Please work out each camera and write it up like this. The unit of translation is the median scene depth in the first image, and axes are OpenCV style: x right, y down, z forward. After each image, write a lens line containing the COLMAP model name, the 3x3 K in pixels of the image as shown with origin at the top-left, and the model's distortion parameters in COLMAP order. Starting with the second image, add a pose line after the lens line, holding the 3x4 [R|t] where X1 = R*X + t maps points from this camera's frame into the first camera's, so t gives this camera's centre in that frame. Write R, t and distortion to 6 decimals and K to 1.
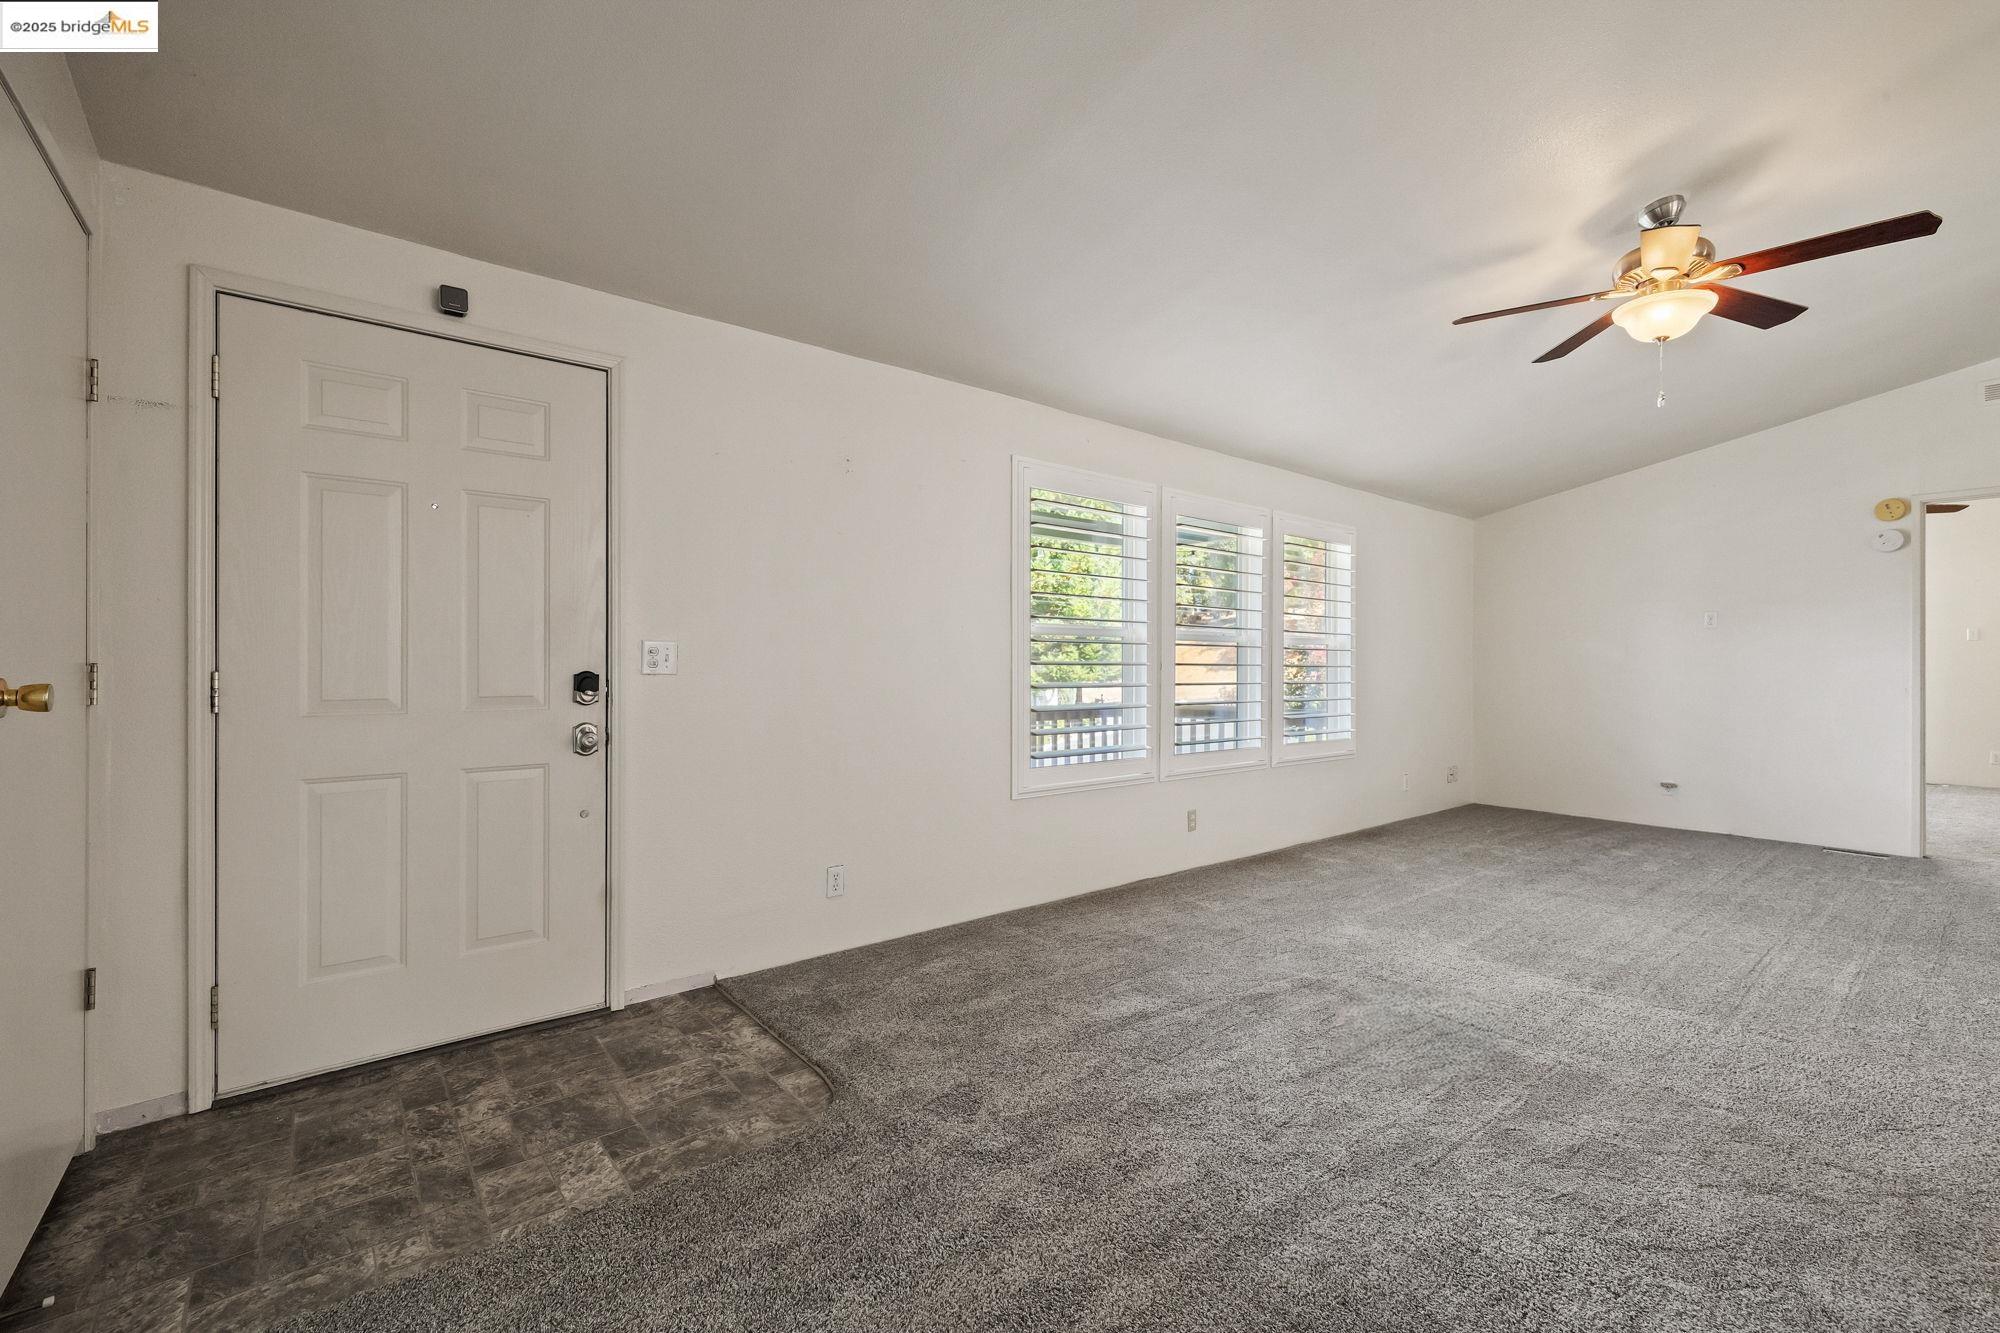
lens RADIAL K [[843.0, 0, 1007.5], [0, 843.0, 659.7], [0, 0, 1]] dist [-0.002725, 0.000519]
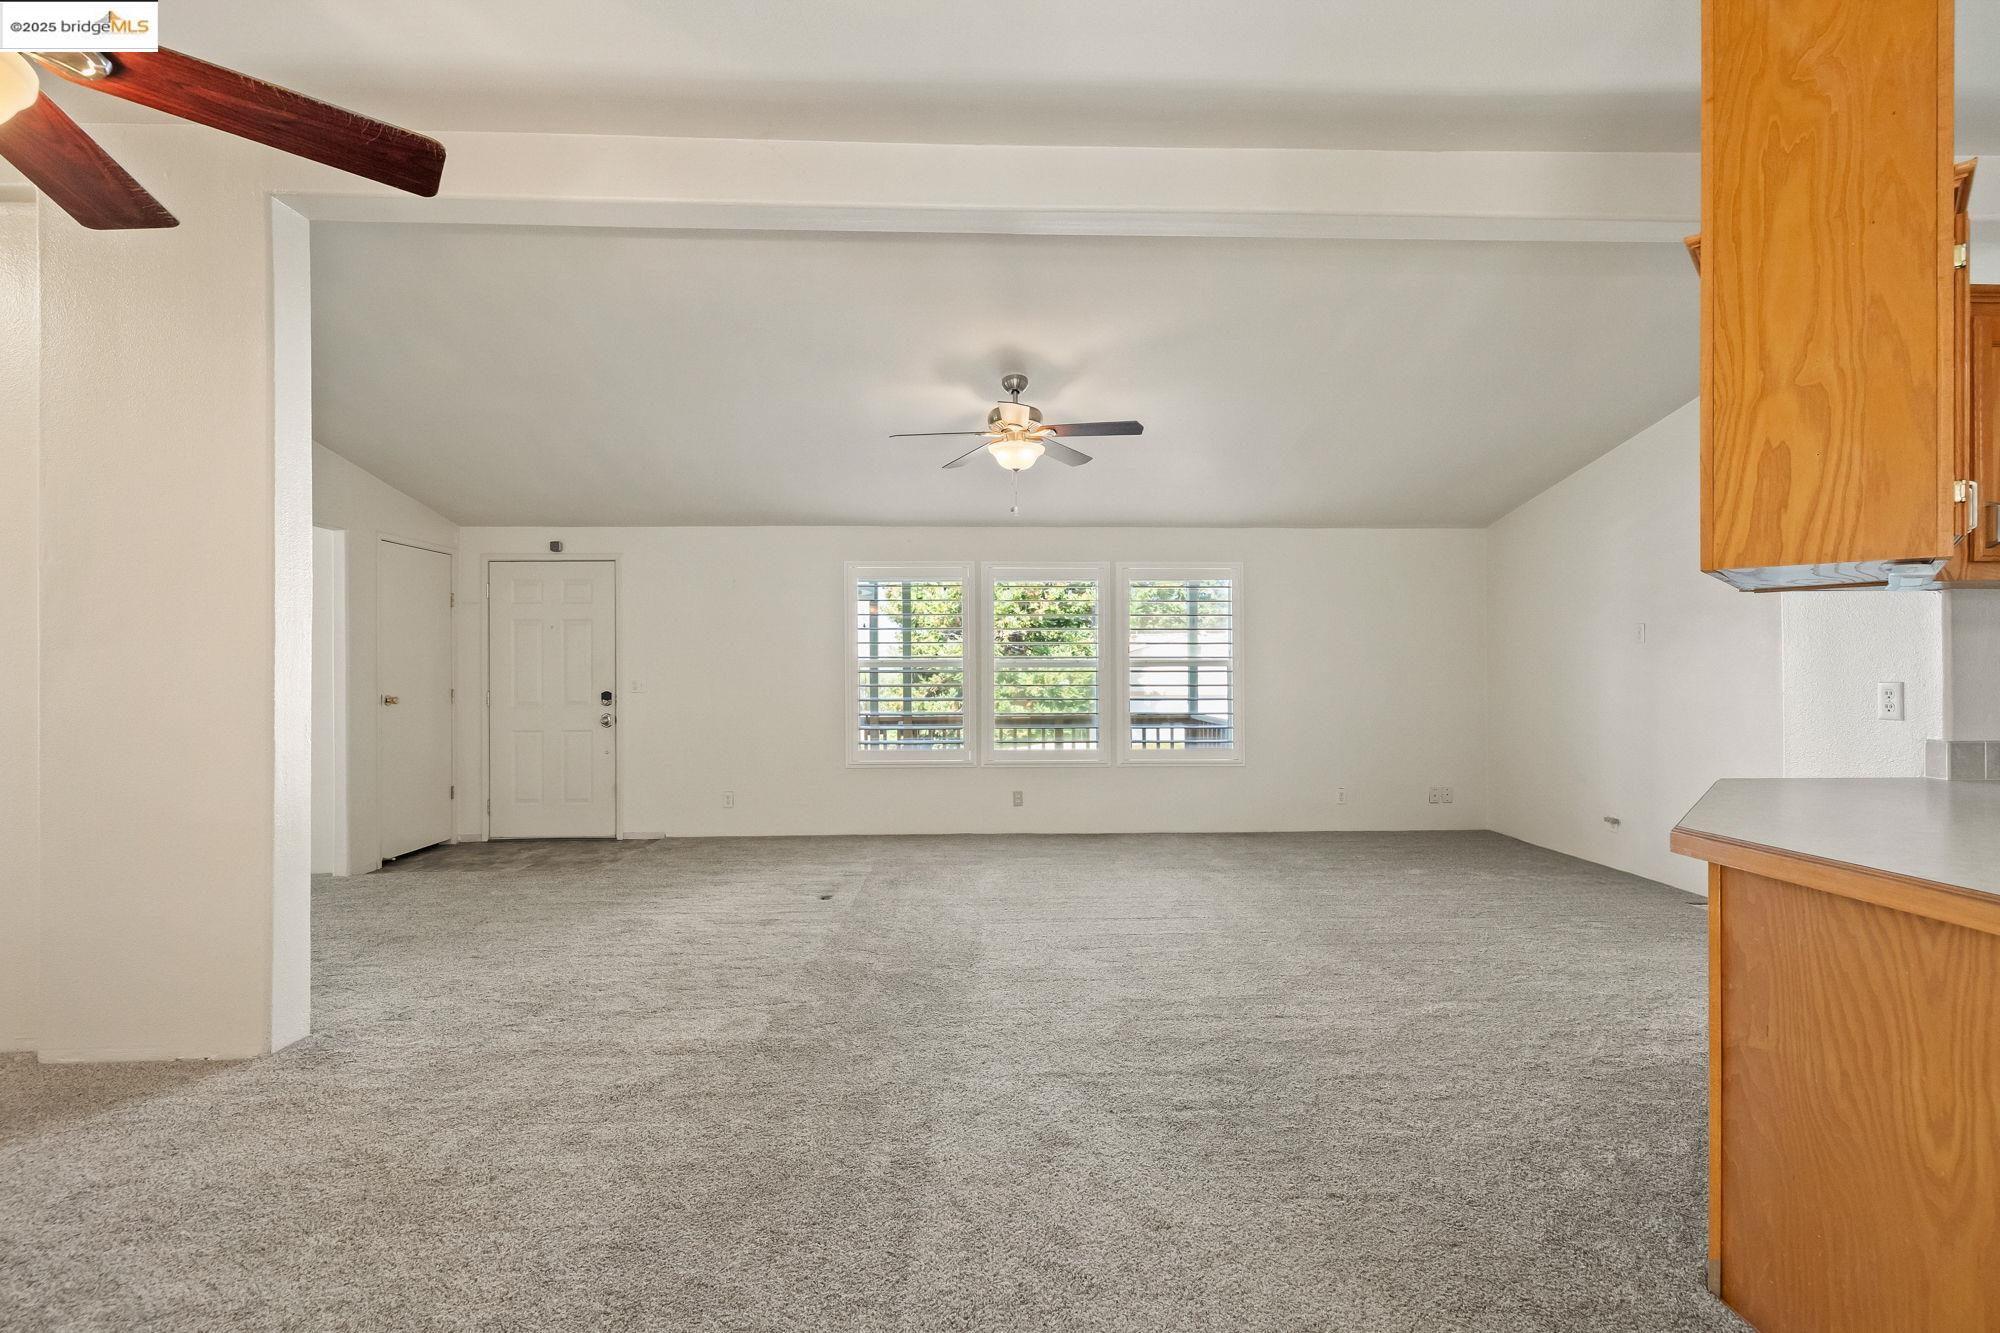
lens RADIAL K [[862.6, 0, 1004.2], [0, 862.6, 658.5], [0, 0, 1]] dist [0.001095, -0.000197]
pose [[0.796656, -0.016505, -0.604207, 1.676313], [0.010124, 0.999851, -0.013964, -0.029991], [0.604348, 0.005007, 0.796705, -0.221442]]
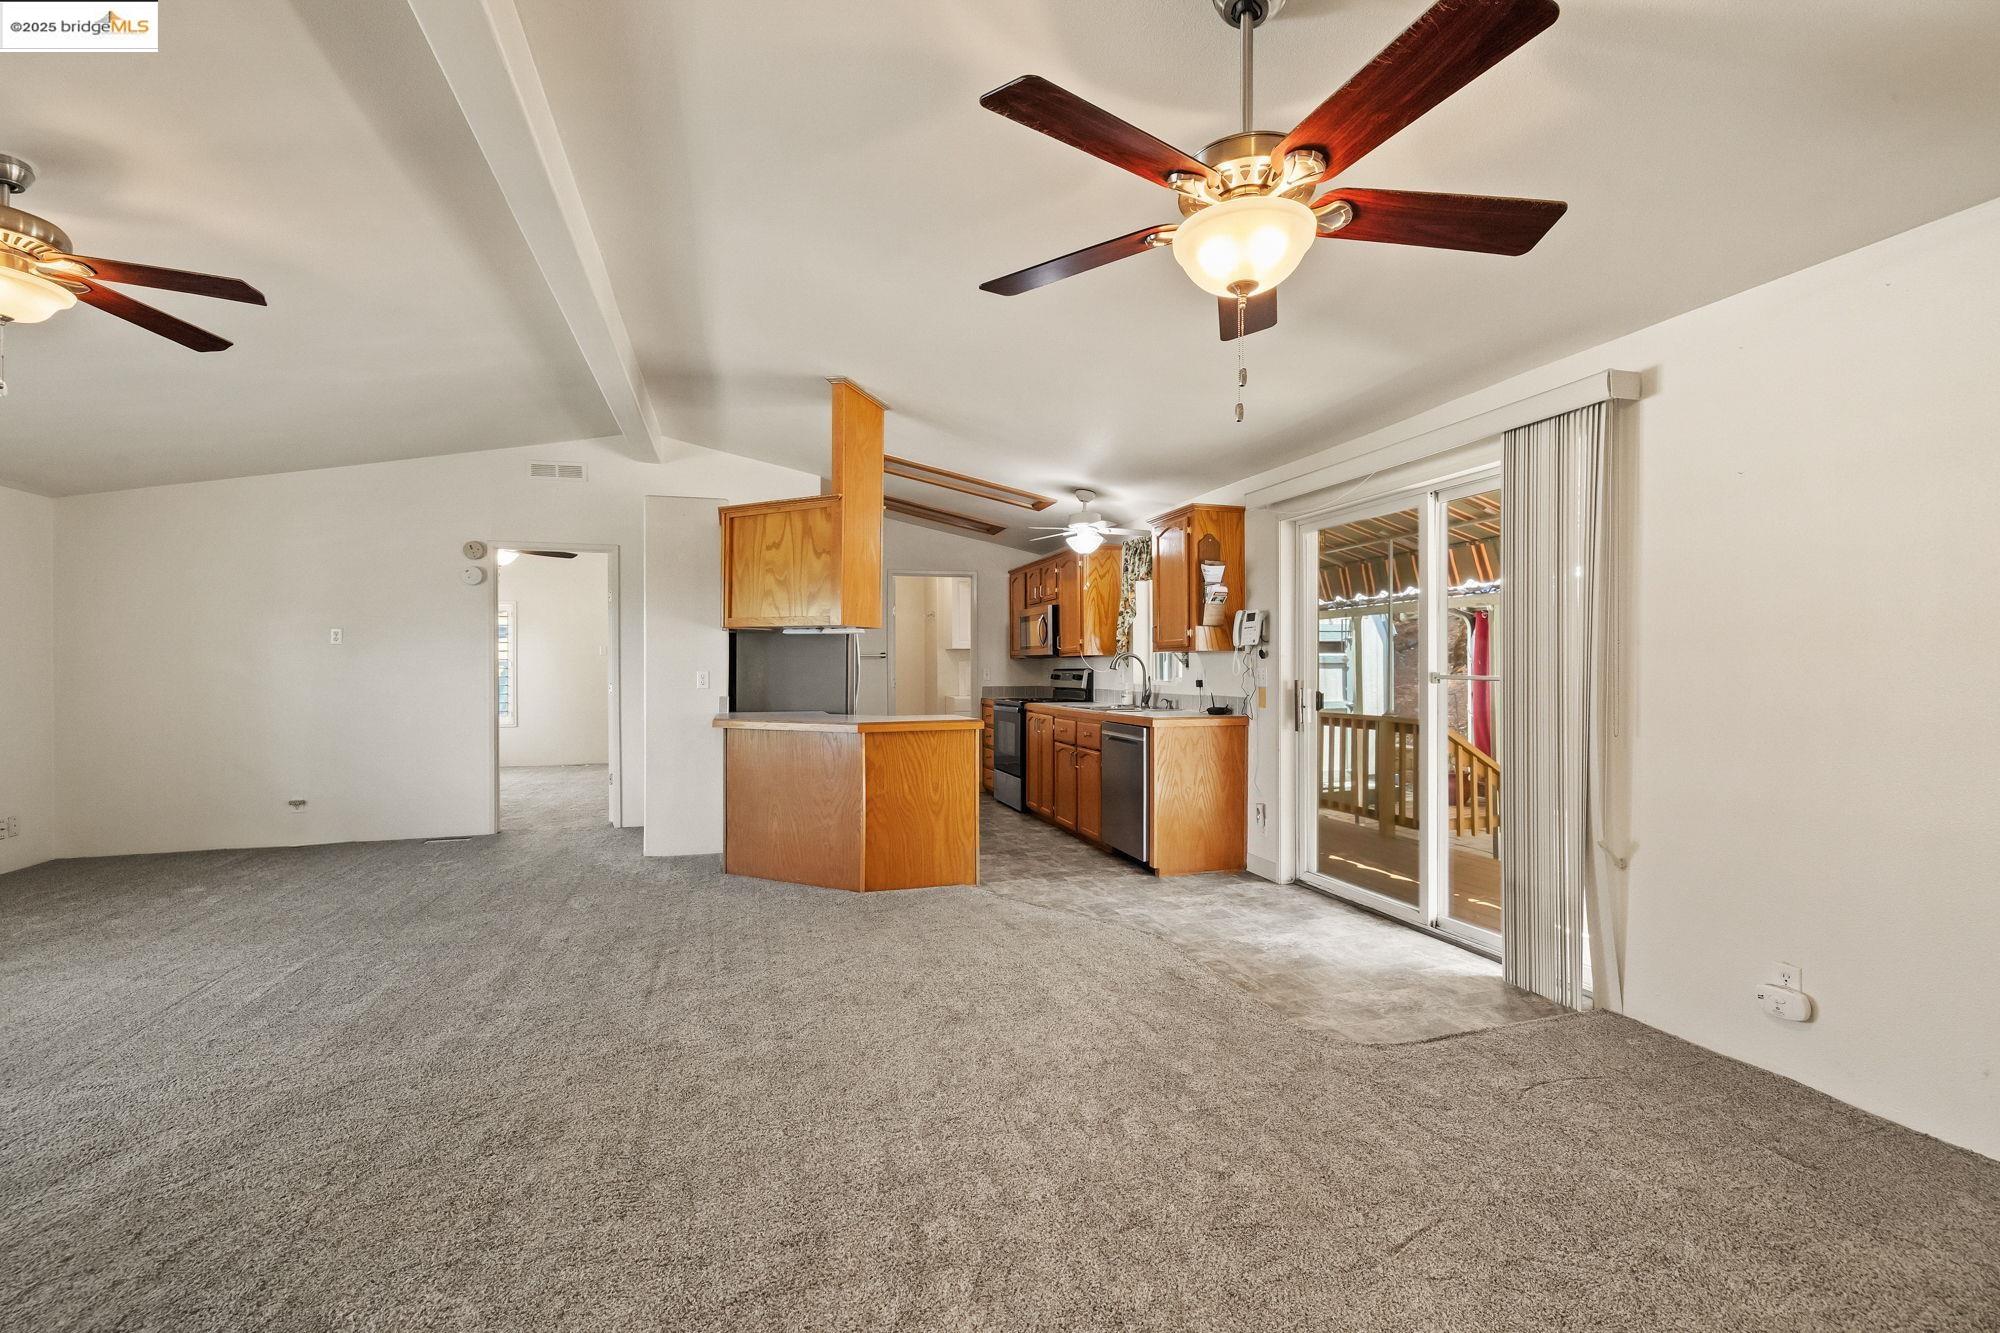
lens RADIAL K [[843.0, 0, 1007.5], [0, 843.0, 659.7], [0, 0, 1]] dist [-0.002725, 0.000519]
pose [[0.369659, 0.000516, 0.929167, 0.360273], [0.004778, 0.999986, -0.002456, -0.024070], [-0.929155, 0.005348, 0.369651, -0.276550]]
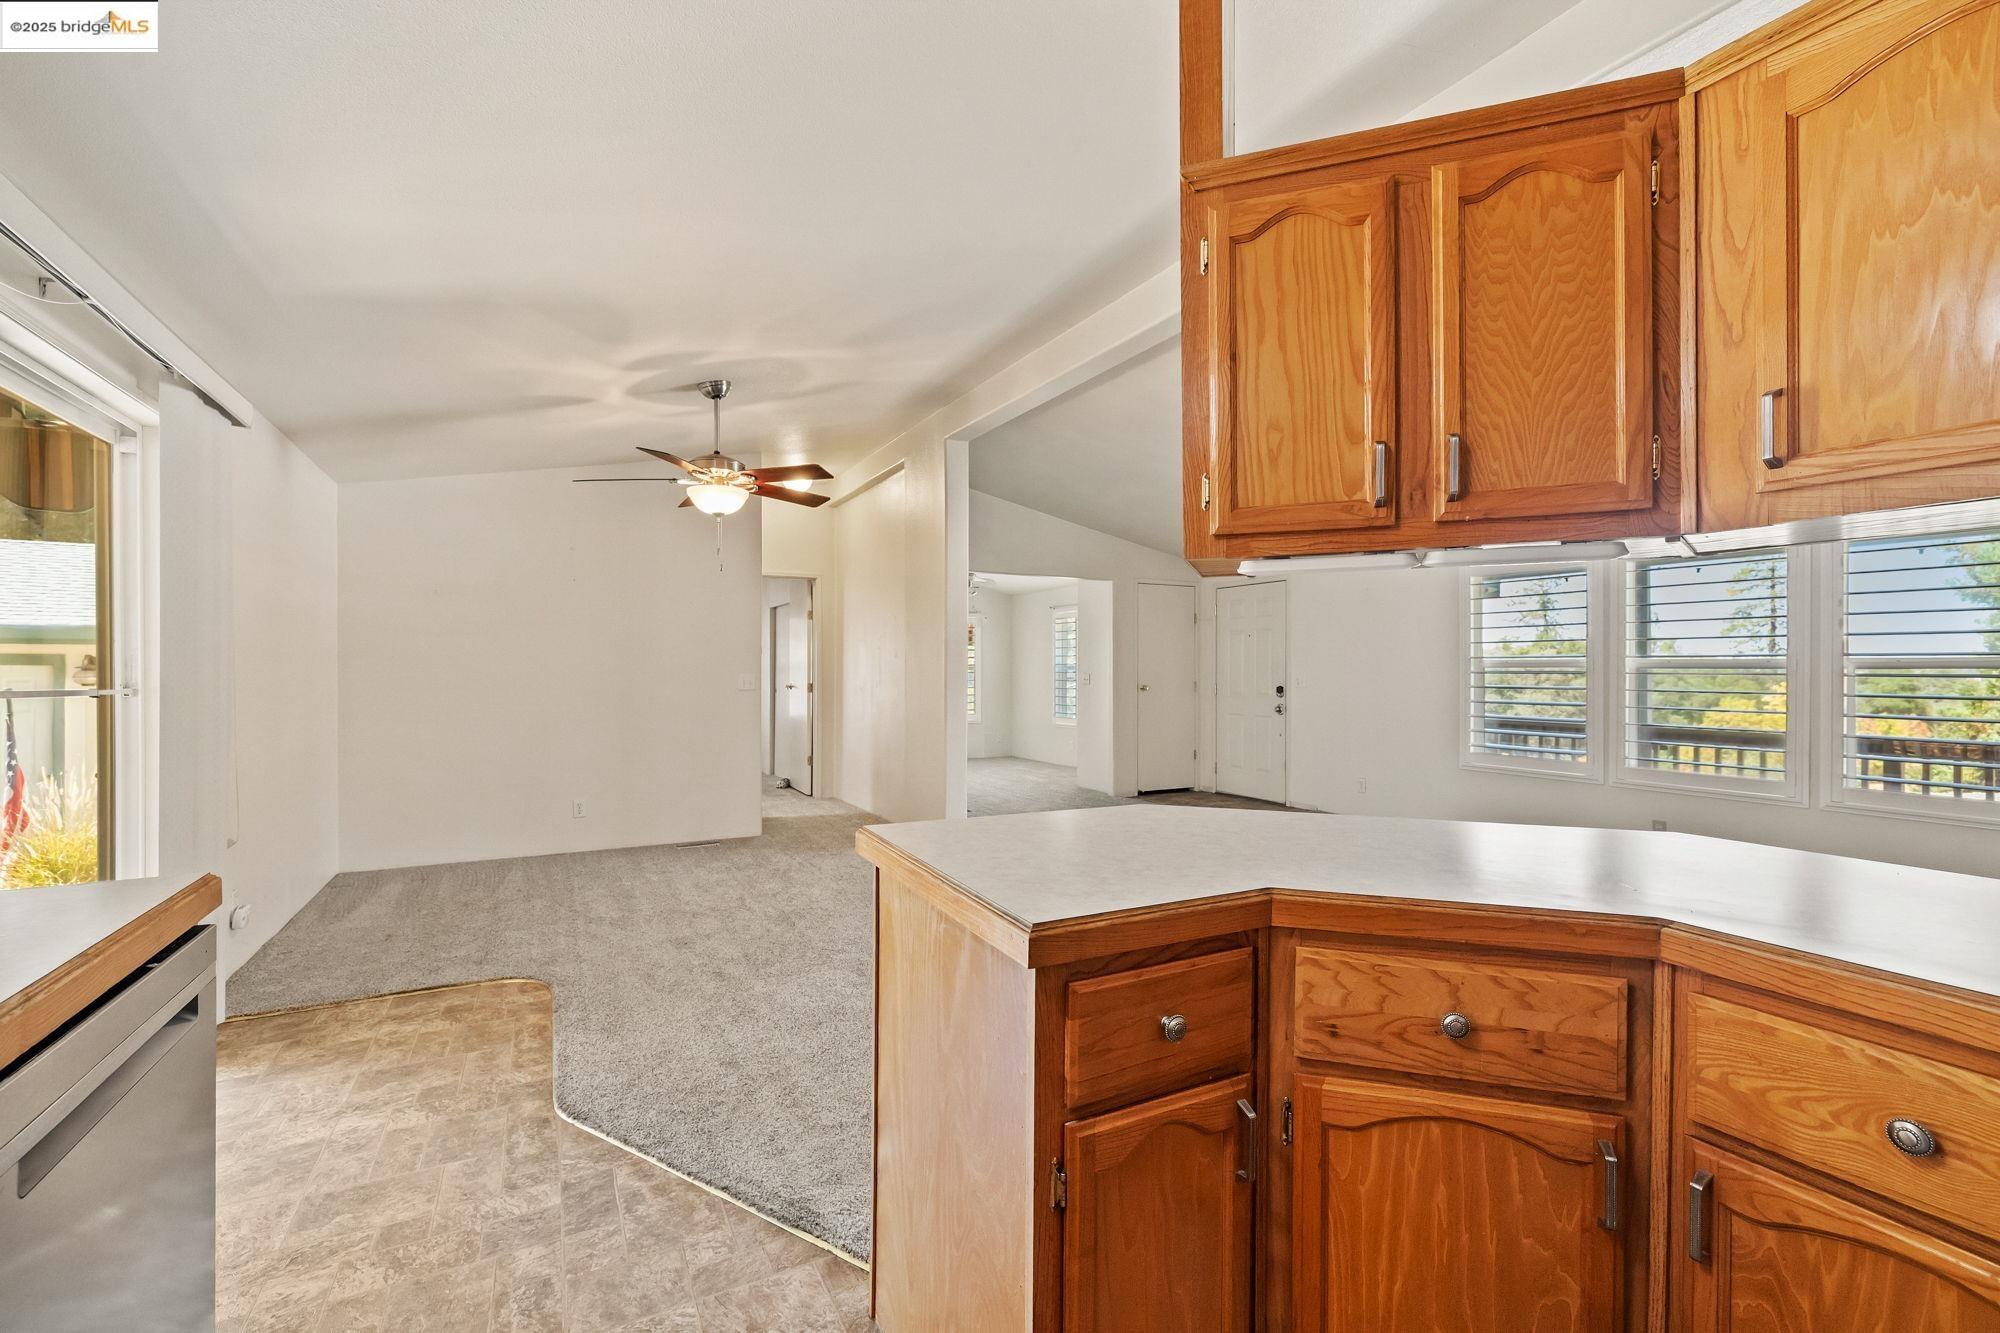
lens RADIAL K [[852.7, 0, 1006.4], [0, 852.7, 674.4], [0, 0, 1]] dist [-0.007243, 0.000233]
pose [[-0.181487, -0.001706, -0.983392, 2.358277], [-0.003909, 0.999992, -0.001014, -0.018293], [0.983386, 0.003660, -0.181492, 0.553946]]
